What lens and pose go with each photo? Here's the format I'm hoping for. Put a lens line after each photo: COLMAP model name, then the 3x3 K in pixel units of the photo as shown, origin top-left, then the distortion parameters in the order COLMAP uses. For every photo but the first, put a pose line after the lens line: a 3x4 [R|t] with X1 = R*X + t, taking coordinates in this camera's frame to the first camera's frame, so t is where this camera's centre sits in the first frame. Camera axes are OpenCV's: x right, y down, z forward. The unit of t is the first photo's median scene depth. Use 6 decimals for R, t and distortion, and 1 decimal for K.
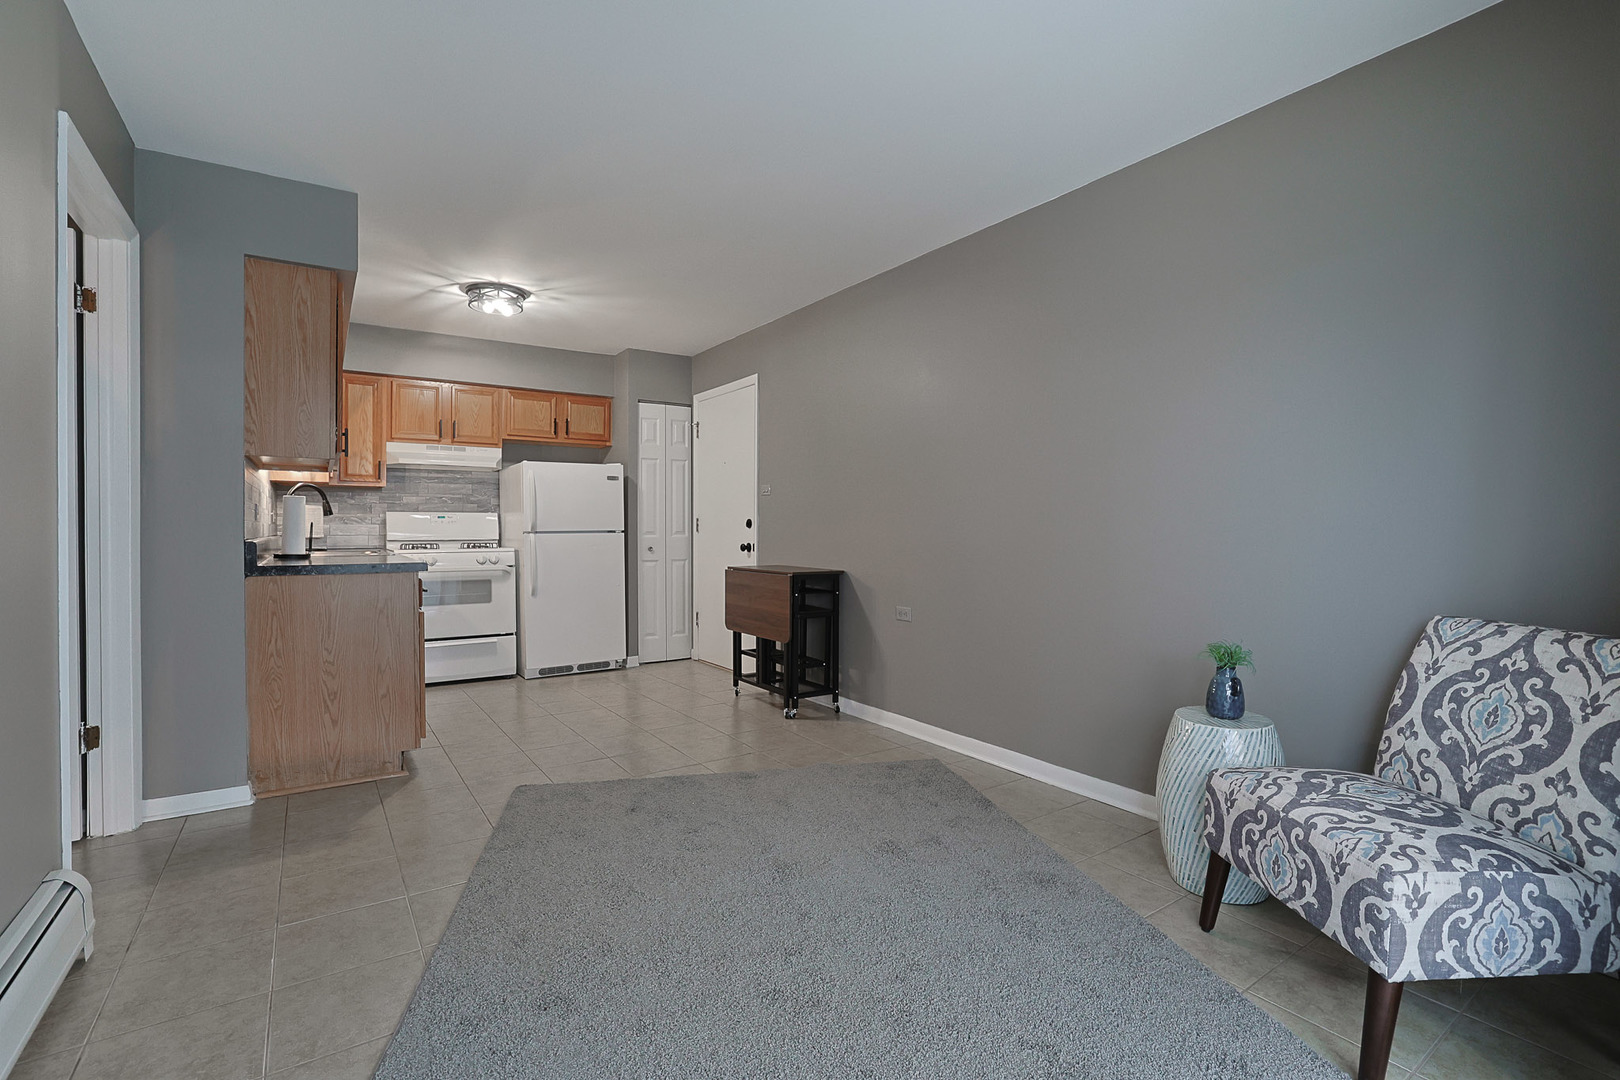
lens RADIAL K [[735.1, 0, 803.3], [0, 735.1, 533.8], [0, 0, 1]] dist [-0.053538, 0.020406]
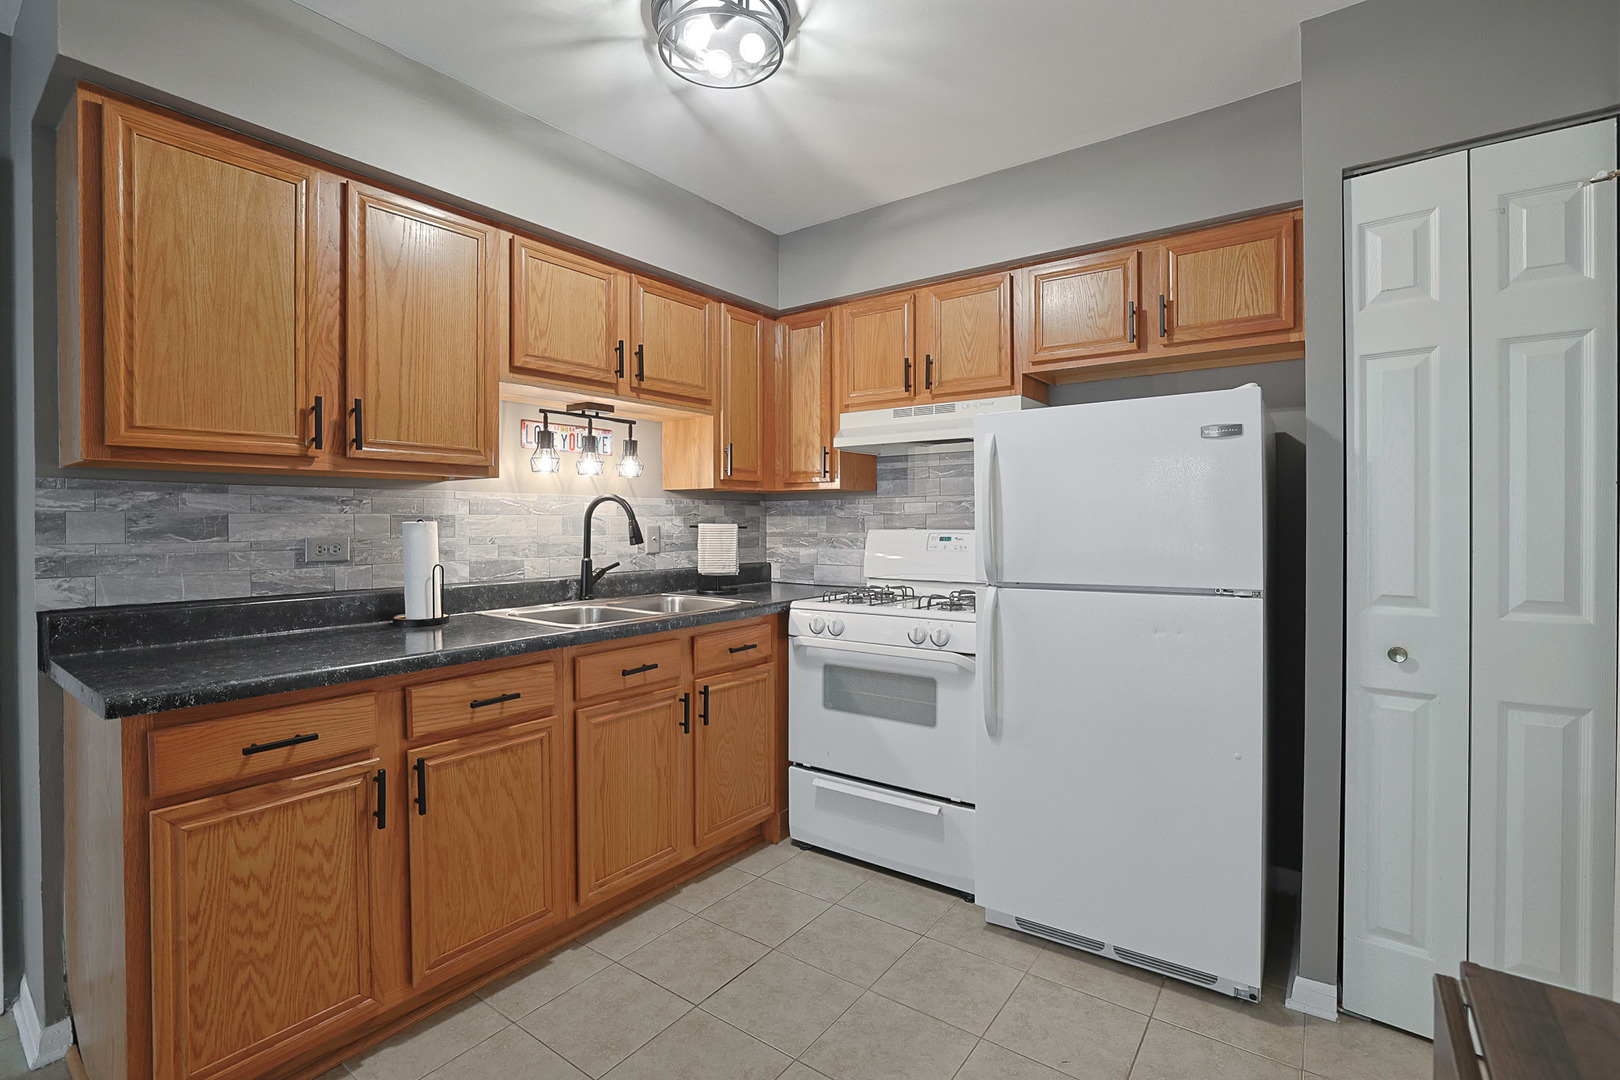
lens RADIAL K [[736.8, 0, 803.3], [0, 736.8, 528.1], [0, 0, 1]] dist [-0.052209, 0.020937]
pose [[0.328700, 0.005971, -0.944415, -0.013522], [-0.003356, 0.999981, 0.005154, -0.034833], [0.944428, 0.001475, 0.328714, 0.748592]]
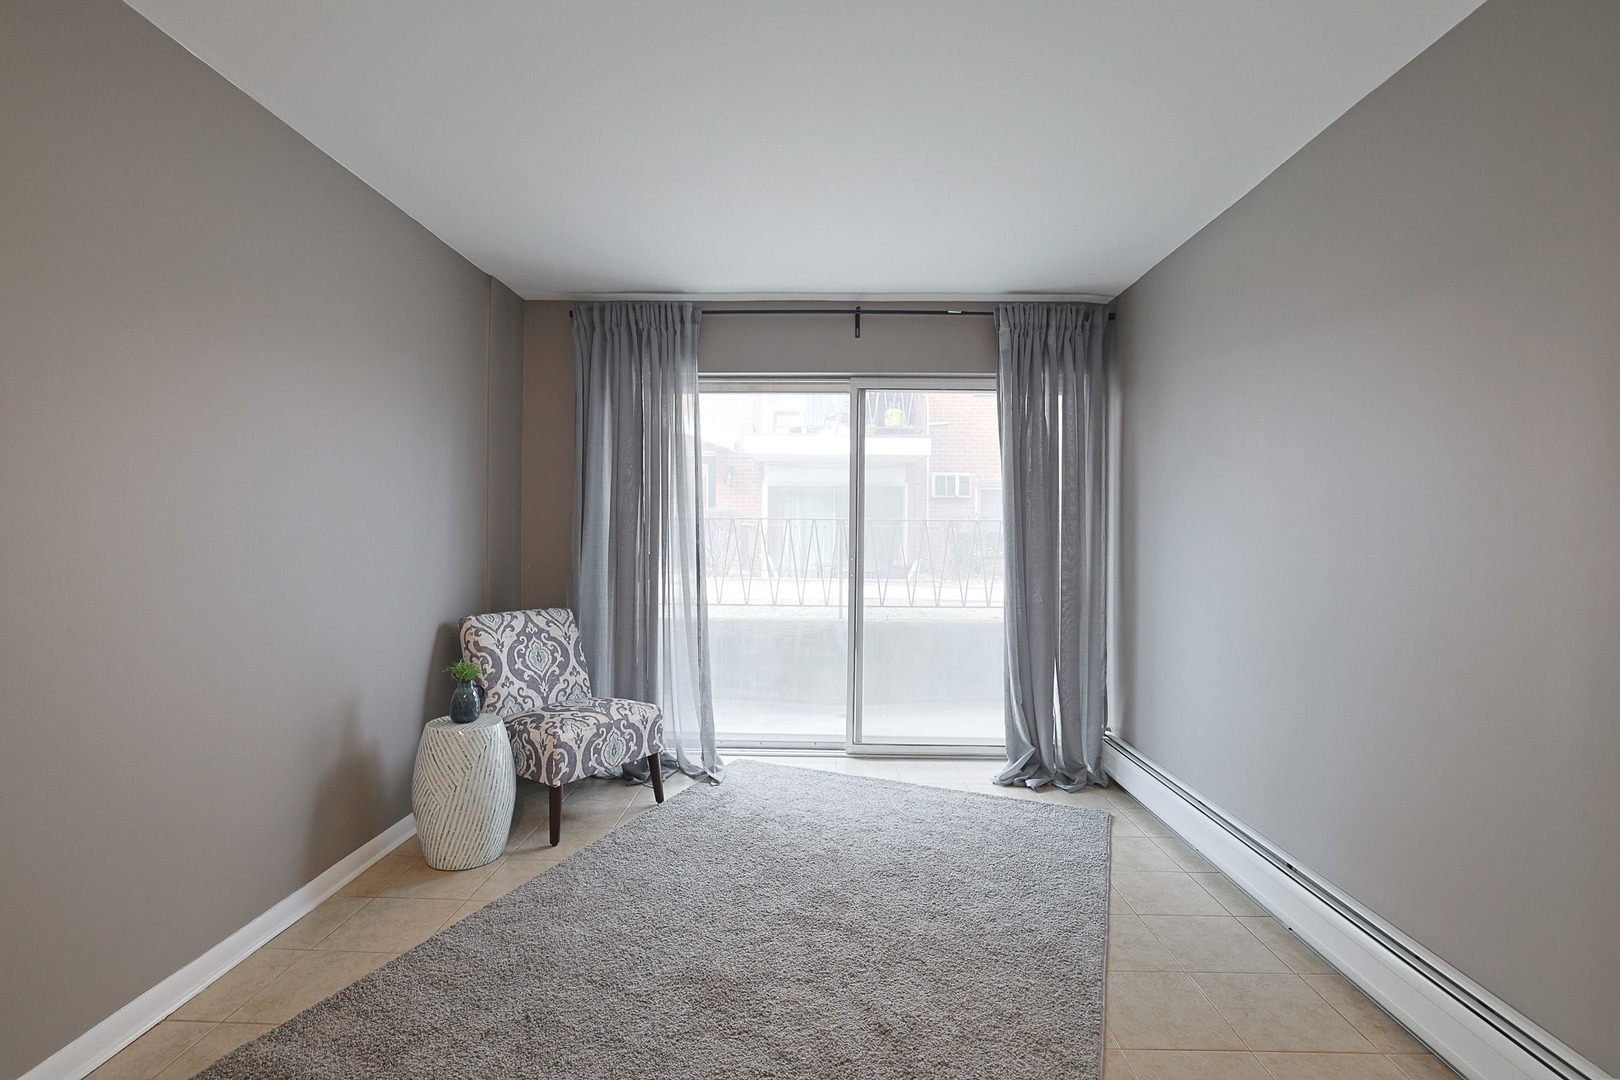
lens RADIAL K [[735.1, 0, 803.3], [0, 735.1, 533.8], [0, 0, 1]] dist [-0.053538, 0.020406]
pose [[-0.812031, -0.009922, 0.583530, -0.257646], [-0.005211, 0.999939, 0.009751, -0.035123], [-0.583591, 0.004877, -0.812033, 0.698465]]
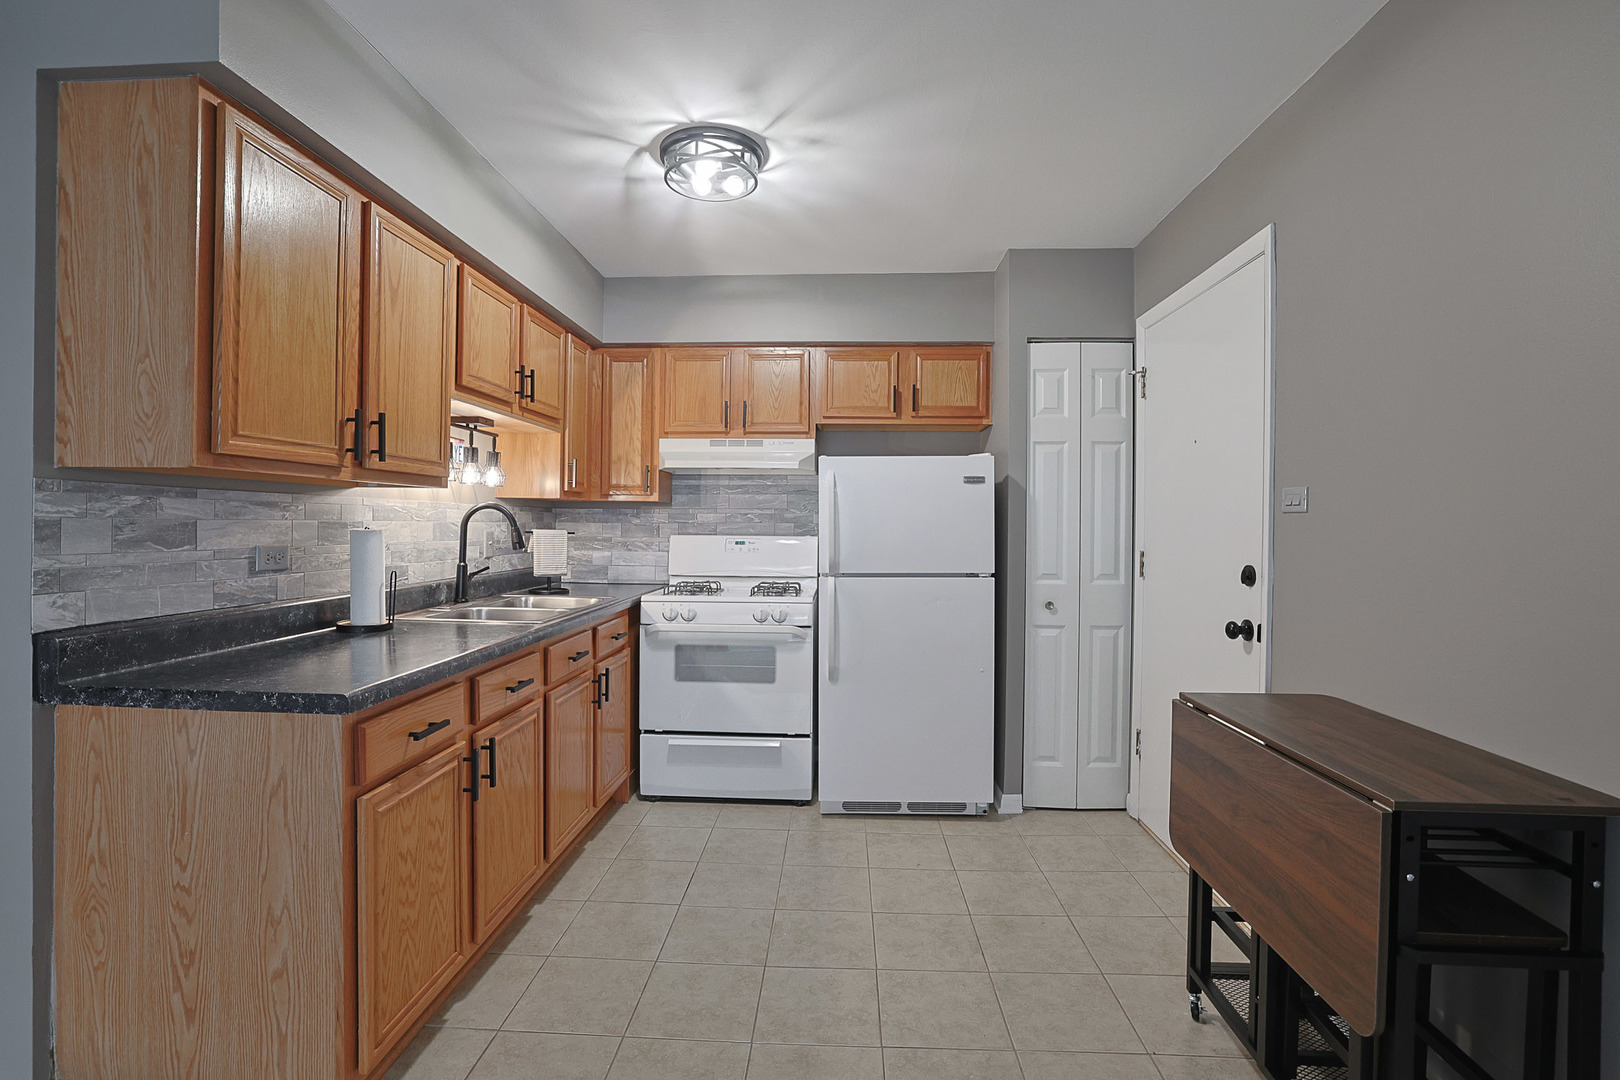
lens RADIAL K [[736.8, 0, 803.3], [0, 736.8, 528.1], [0, 0, 1]] dist [-0.052209, 0.020937]
pose [[0.793051, 0.009271, -0.609085, -0.021936], [-0.012348, 0.999923, -0.000858, -0.038791], [0.609030, 0.008202, 0.793105, 0.497385]]
